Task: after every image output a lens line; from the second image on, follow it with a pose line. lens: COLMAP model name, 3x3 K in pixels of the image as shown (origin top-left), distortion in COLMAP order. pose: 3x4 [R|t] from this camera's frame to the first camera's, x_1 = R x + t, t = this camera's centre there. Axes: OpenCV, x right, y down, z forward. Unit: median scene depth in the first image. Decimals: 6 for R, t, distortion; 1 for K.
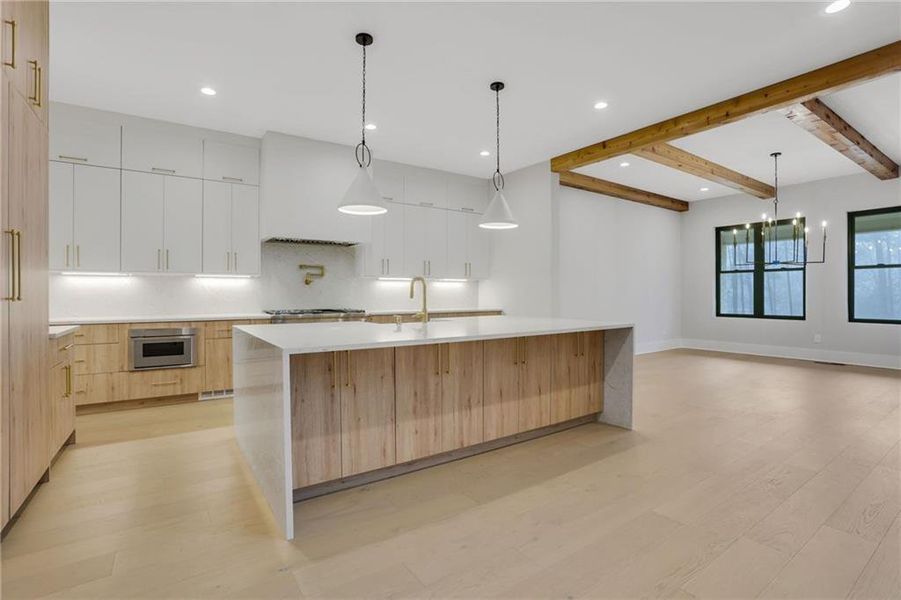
lens RADIAL K [[423.1, 0, 450.5], [0, 423.1, 300.0], [0, 0, 1]] dist [-0.001205, 0.000361]
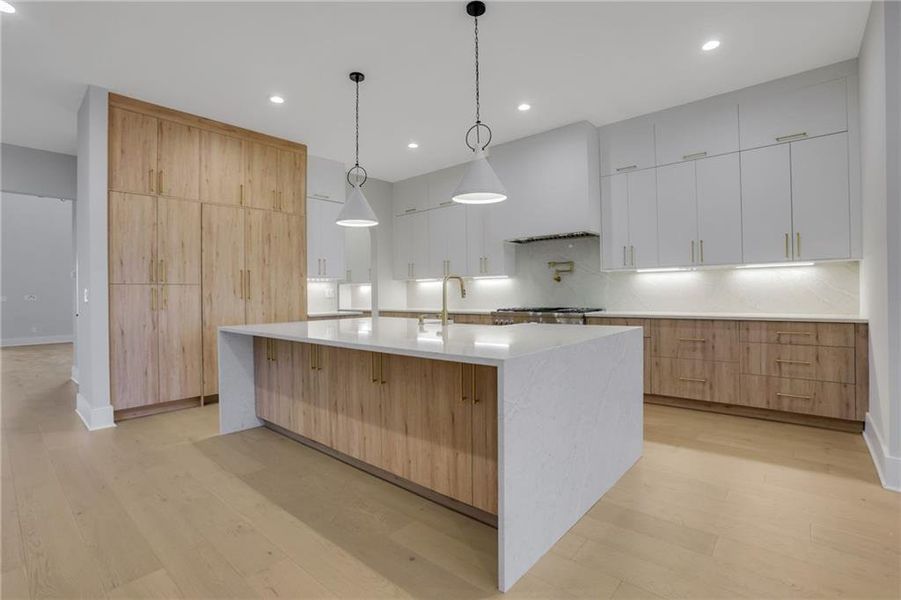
lens RADIAL K [[425.8, 0, 423.4], [0, 425.8, 295.6], [0, 0, 1]] dist [0.081827, 0.000069]
pose [[0.218813, 0.012863, -0.975682, 0.948311], [-0.005574, 0.999913, 0.011932, -0.027377], [0.975751, 0.002828, 0.218865, 0.863848]]
